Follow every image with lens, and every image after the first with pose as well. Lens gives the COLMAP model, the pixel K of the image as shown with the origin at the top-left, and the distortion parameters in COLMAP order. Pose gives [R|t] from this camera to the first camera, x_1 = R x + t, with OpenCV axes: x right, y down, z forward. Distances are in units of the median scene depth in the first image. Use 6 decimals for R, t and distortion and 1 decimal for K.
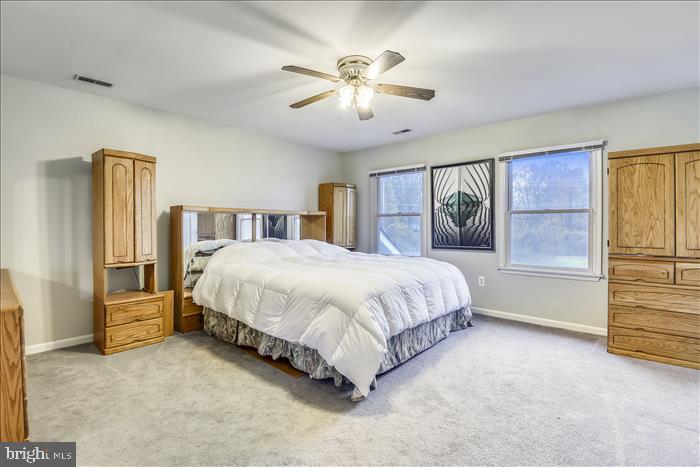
lens RADIAL K [[329.0, 0, 350.5], [0, 329.0, 229.1], [0, 0, 1]] dist [0.000922, -0.001017]
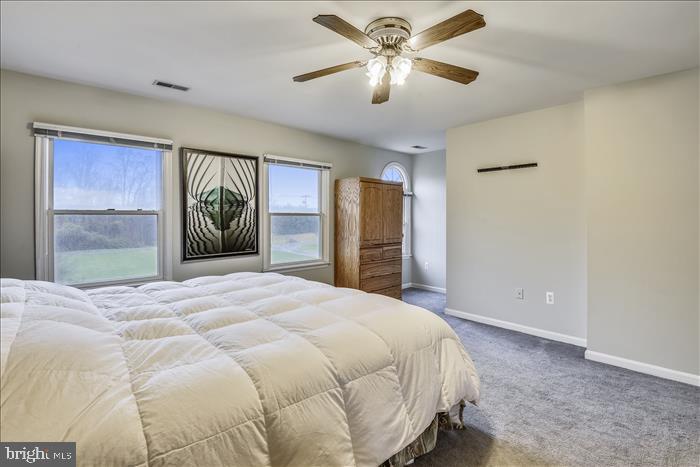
lens RADIAL K [[329.0, 0, 350.9], [0, 329.0, 217.3], [0, 0, 1]] dist [0.000922, -0.001017]
pose [[0.114827, -0.000236, 0.993386, -0.460824], [0.013477, 0.999908, -0.001320, -0.033989], [-0.993294, 0.013540, 0.114819, 0.595105]]
